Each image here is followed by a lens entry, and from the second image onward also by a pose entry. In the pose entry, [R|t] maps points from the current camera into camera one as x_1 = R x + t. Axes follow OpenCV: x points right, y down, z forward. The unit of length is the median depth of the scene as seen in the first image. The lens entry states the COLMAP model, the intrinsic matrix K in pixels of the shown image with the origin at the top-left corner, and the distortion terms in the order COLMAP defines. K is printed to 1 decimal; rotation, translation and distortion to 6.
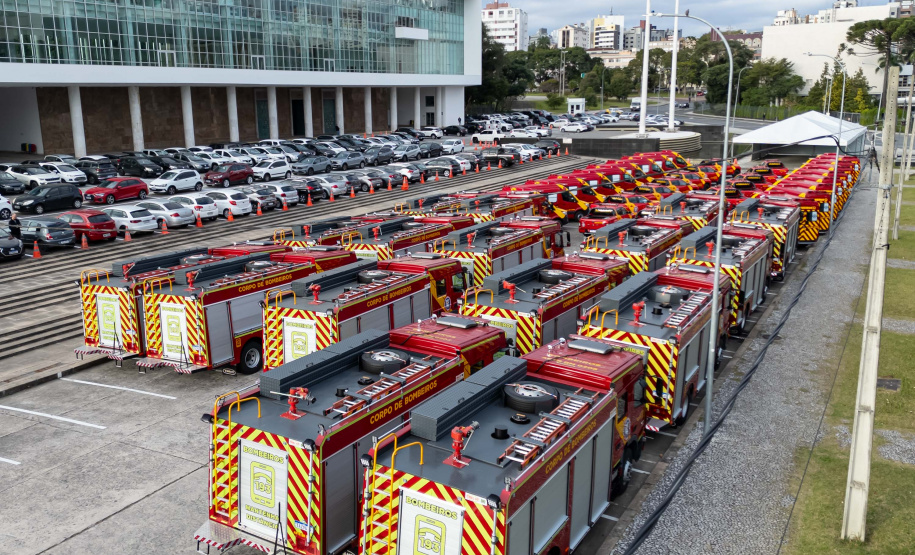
lens RADIAL K [[810.4, 0, 457.5], [0, 810.4, 277.5], [0, 0, 1]] dist [0.115149, -0.184600]
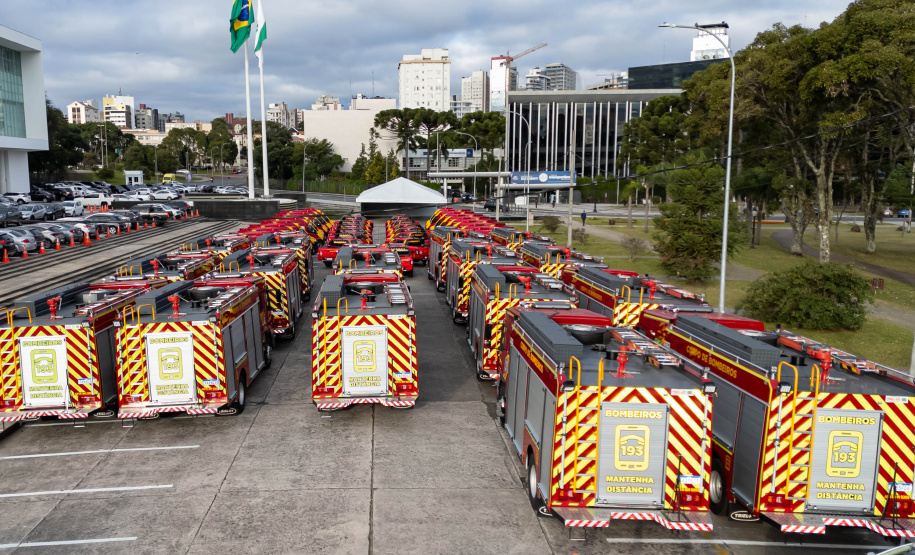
lens RADIAL K [[798.1, 0, 392.6], [0, 798.1, 280.3], [0, 0, 1]] dist [0.121141, -0.165929]
pose [[0.856587, -0.058802, 0.512641, -0.169012], [0.108540, 0.991791, -0.067600, 0.017455], [-0.504458, 0.113547, 0.855937, 0.059278]]
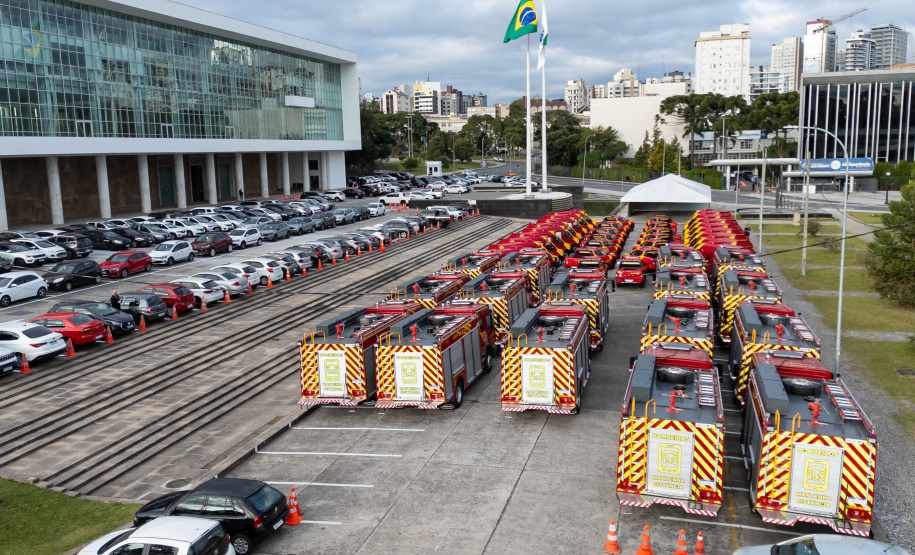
lens RADIAL K [[806.6, 0, 488.8], [0, 806.6, 276.6], [0, 0, 1]] dist [0.188153, -0.425213]
pose [[0.958432, -0.047913, 0.281270, -0.169360], [0.066990, 0.996031, -0.058599, -0.000723], [-0.277346, 0.075006, 0.957838, -0.057634]]
